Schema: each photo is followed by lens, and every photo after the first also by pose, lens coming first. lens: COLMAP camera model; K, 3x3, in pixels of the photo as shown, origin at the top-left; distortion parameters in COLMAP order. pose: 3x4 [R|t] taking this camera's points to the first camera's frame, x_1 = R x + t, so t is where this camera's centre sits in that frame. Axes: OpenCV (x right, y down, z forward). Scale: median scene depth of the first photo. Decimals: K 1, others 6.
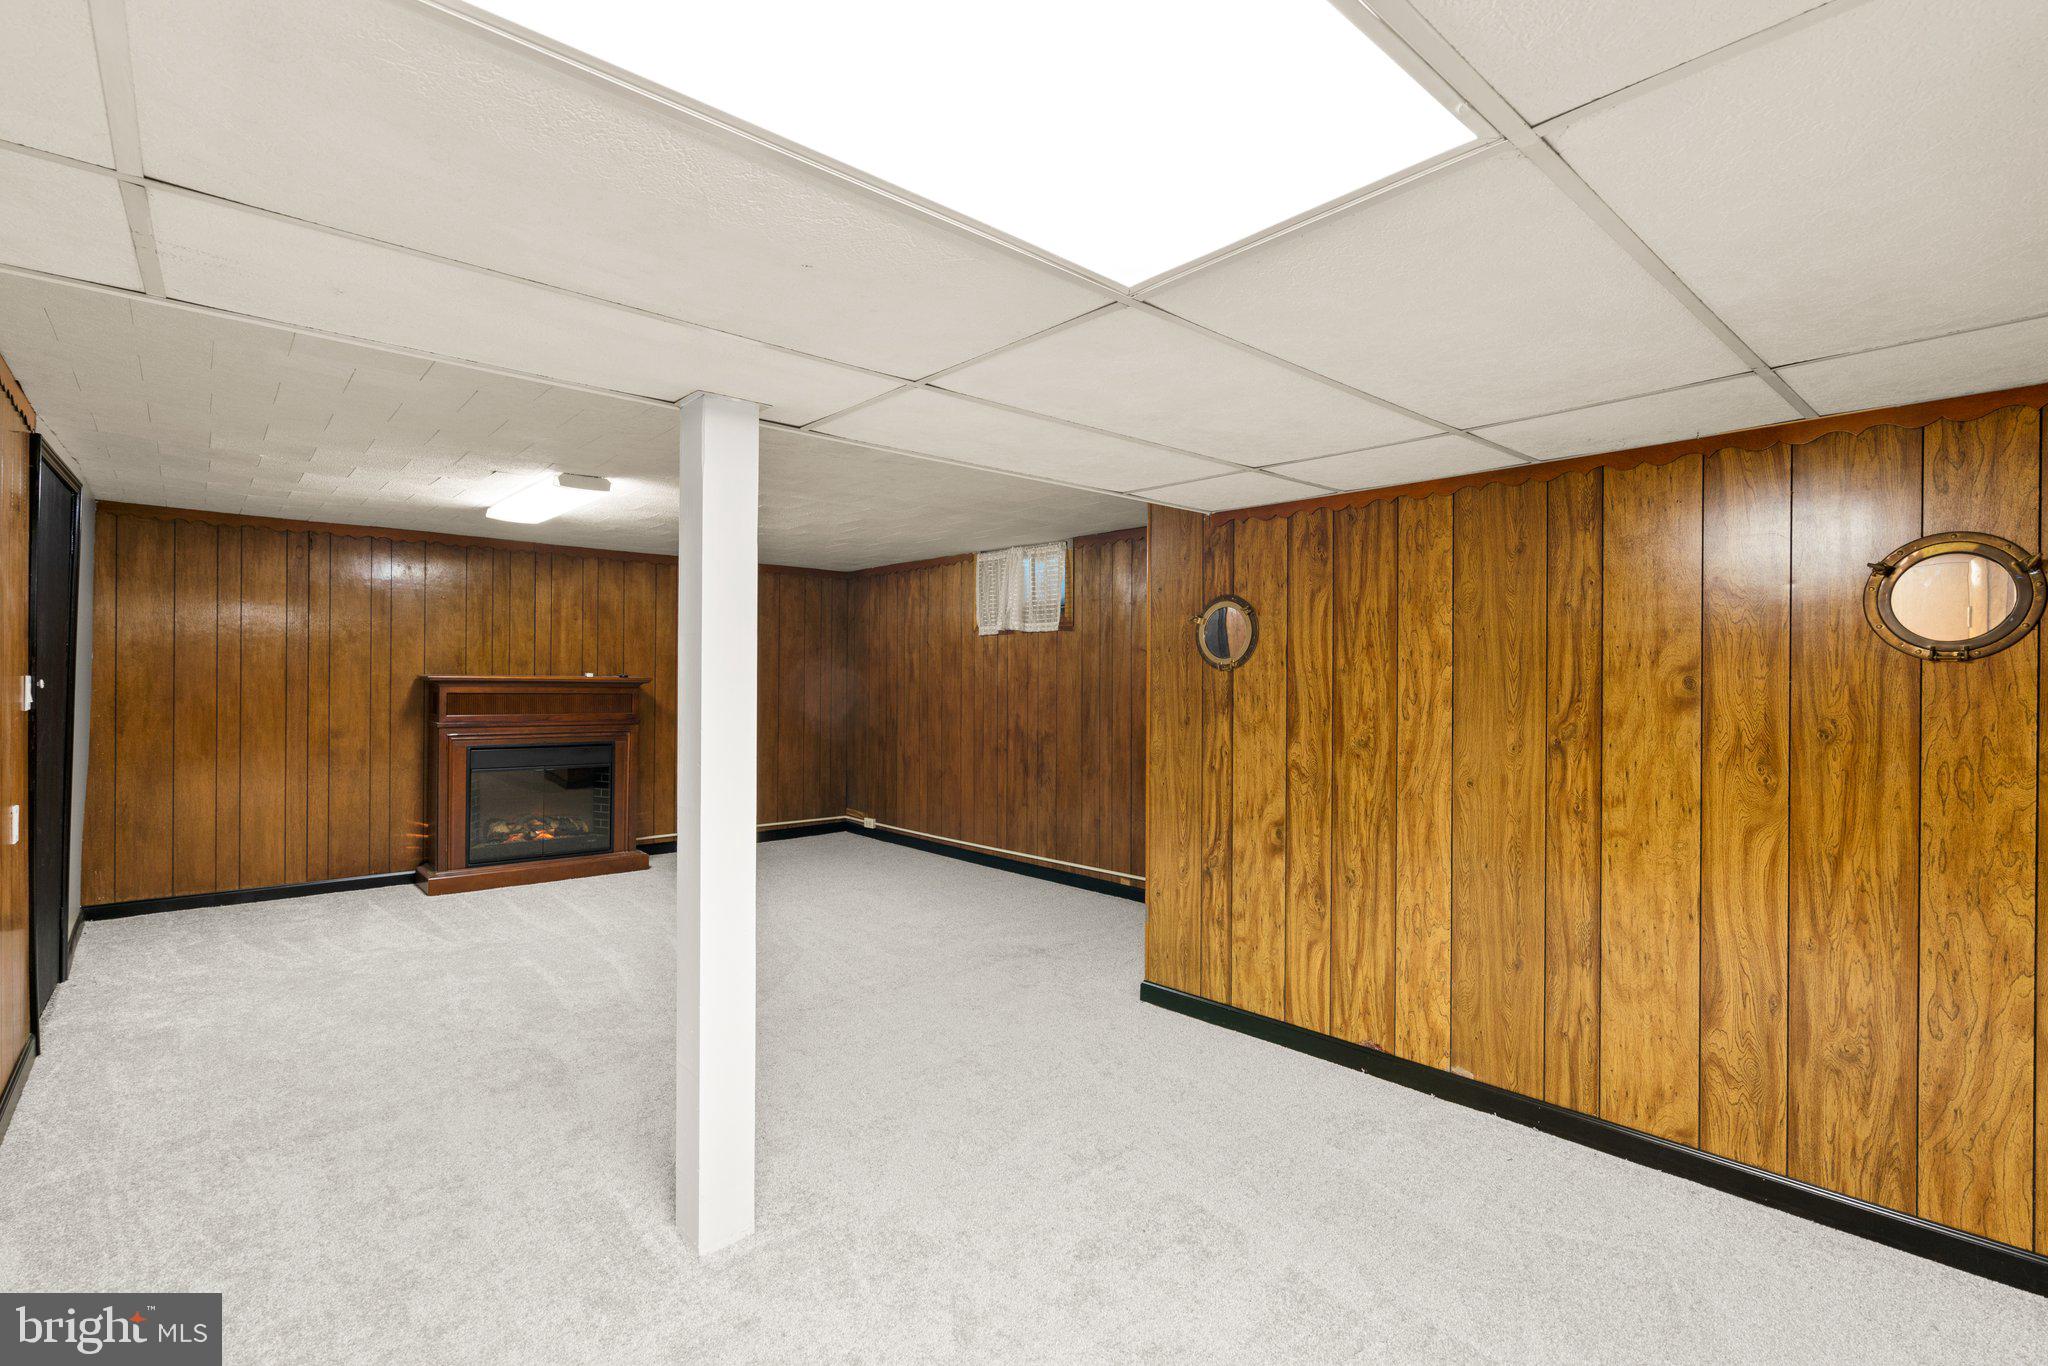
lens RADIAL K [[941.0, 0, 993.6], [0, 941.0, 678.9], [0, 0, 1]] dist [-0.001622, 0.003376]
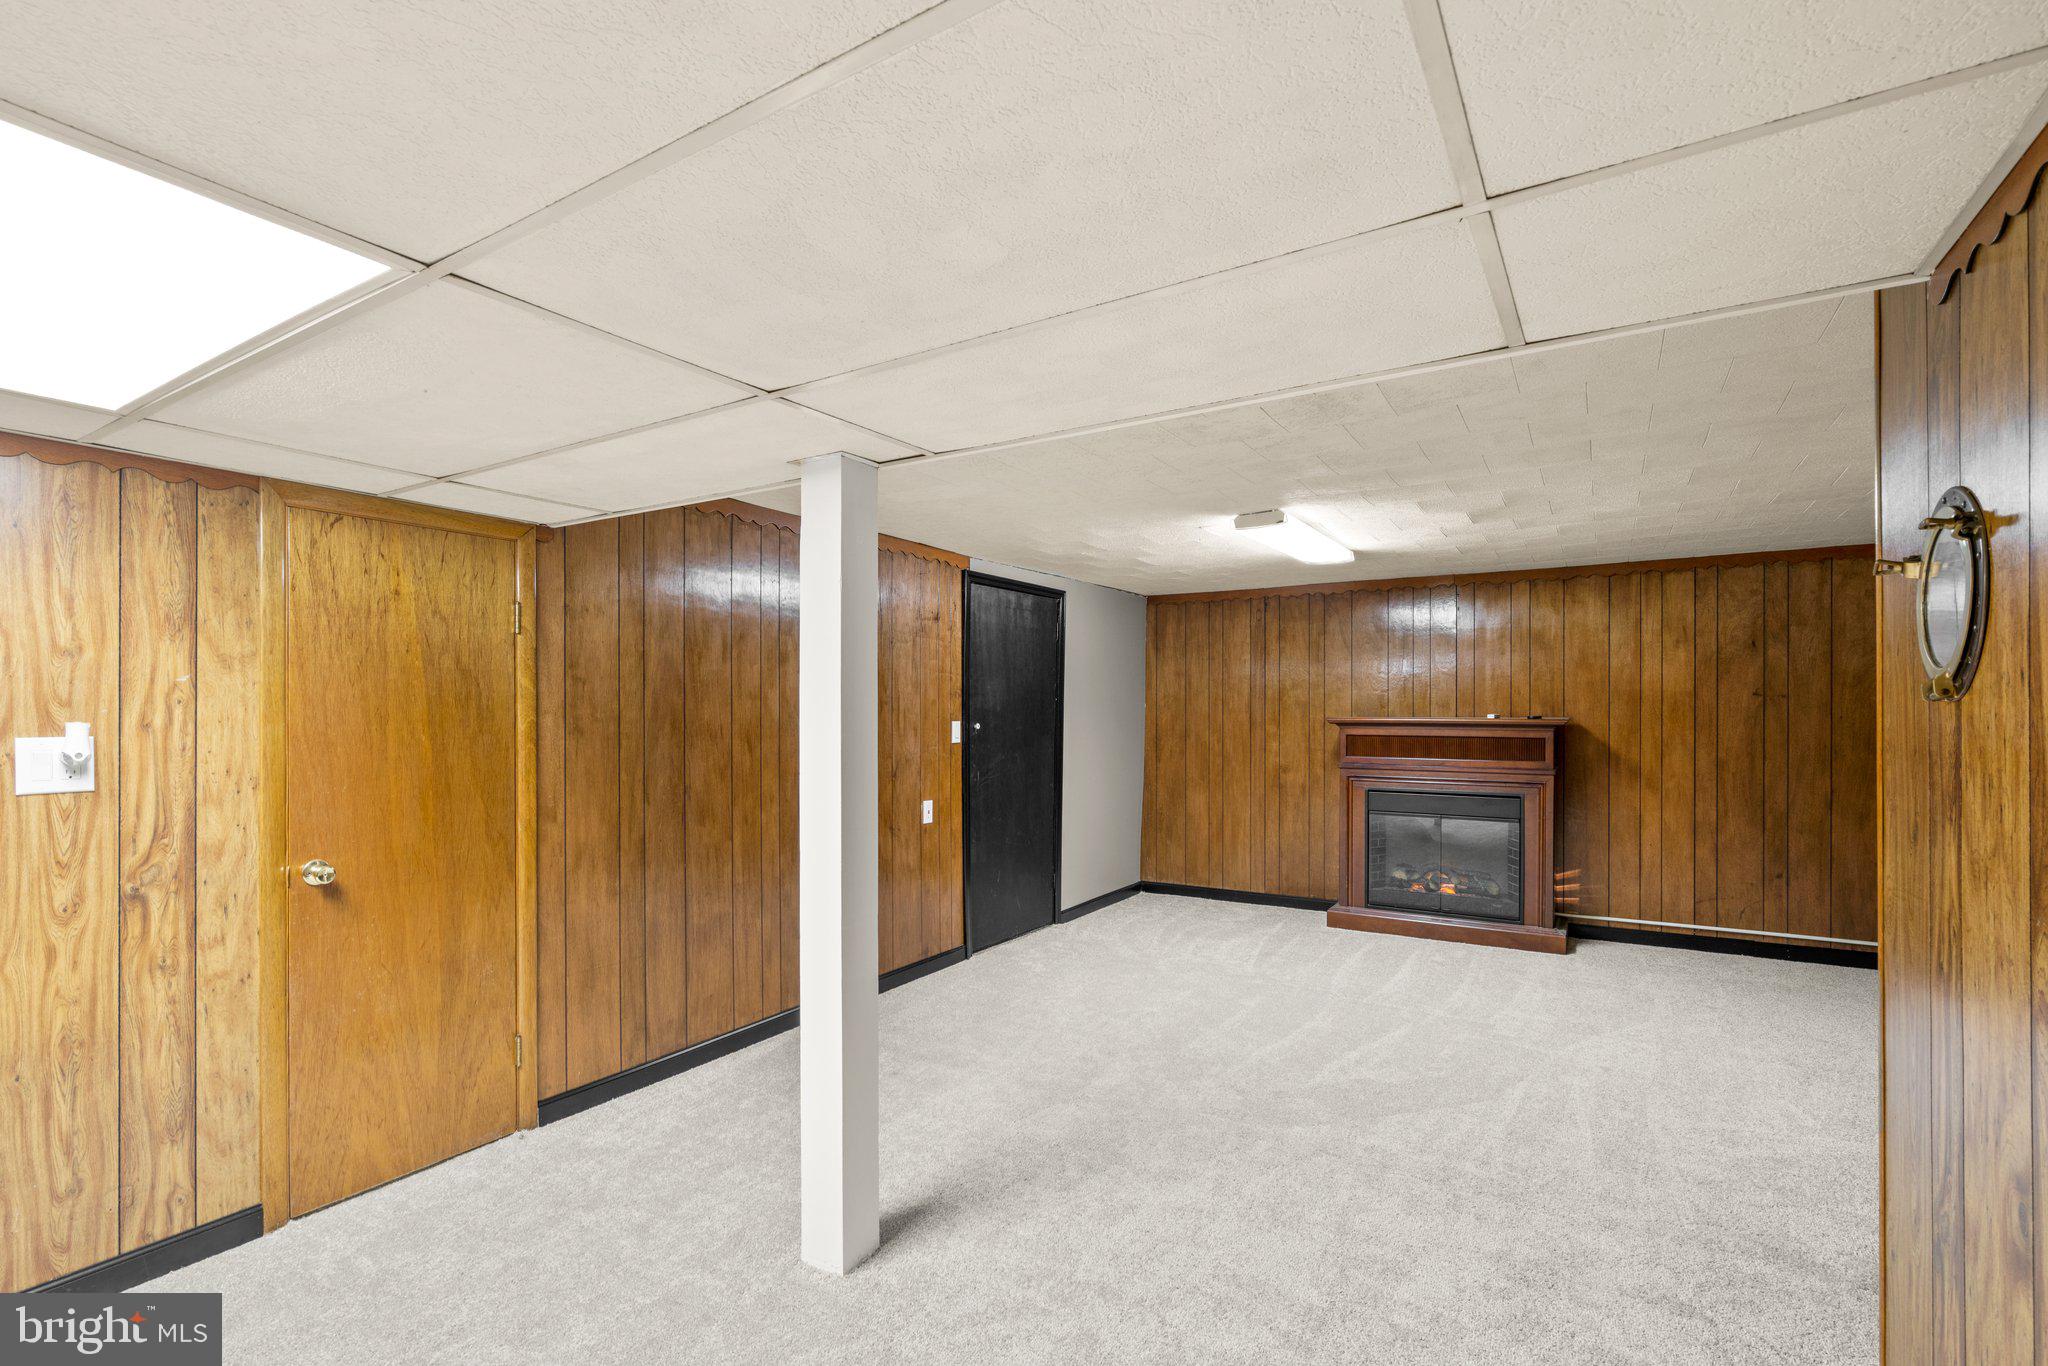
lens RADIAL K [[941.0, 0, 1023.9], [0, 941.0, 716.2], [0, 0, 1]] dist [-0.001622, 0.003376]
pose [[0.303046, -0.005946, -0.952957, 0.479314], [0.003990, 0.999980, -0.004971, -0.003181], [0.952968, -0.002296, 0.303064, 0.551414]]
